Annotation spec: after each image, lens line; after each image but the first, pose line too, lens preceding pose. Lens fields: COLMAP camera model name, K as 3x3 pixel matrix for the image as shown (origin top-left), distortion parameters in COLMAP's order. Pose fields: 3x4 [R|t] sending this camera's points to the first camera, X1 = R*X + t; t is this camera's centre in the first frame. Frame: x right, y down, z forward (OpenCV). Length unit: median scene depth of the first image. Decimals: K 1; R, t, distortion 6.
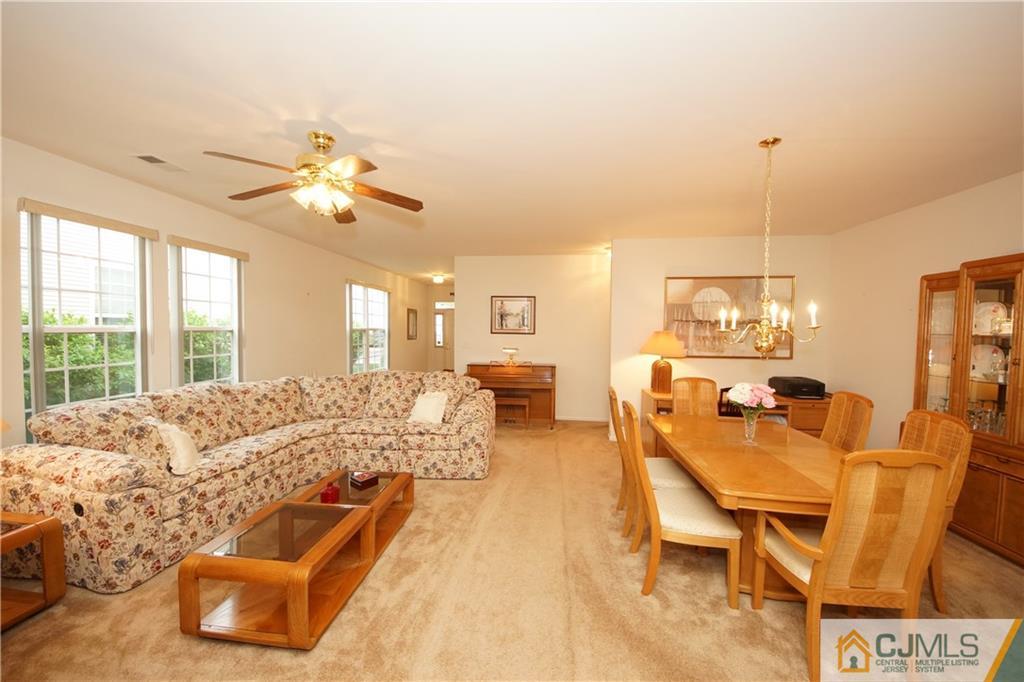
lens RADIAL K [[374.3, 0, 499.7], [0, 374.3, 338.3], [0, 0, 1]] dist [-0.009997, -0.006427]
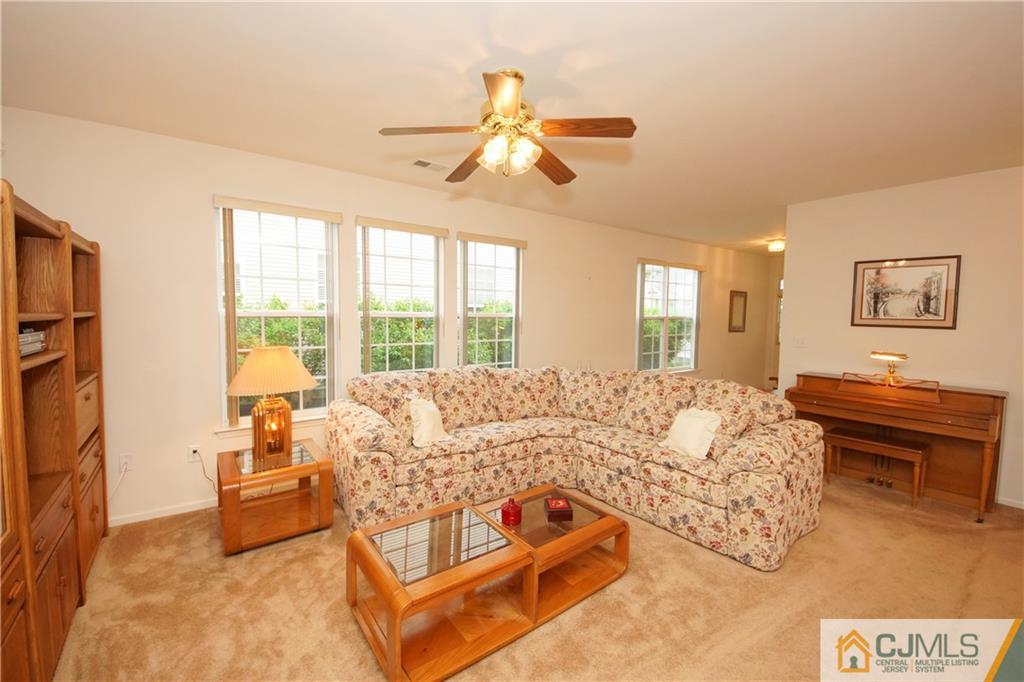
lens RADIAL K [[402.2, 0, 506.7], [0, 402.2, 337.2], [0, 0, 1]] dist [0.012904, -0.015107]
pose [[0.677942, 0.044046, -0.733795, 0.126719], [-0.027303, 0.999023, 0.034741, -0.004407], [0.734608, -0.003518, 0.678482, 0.269190]]
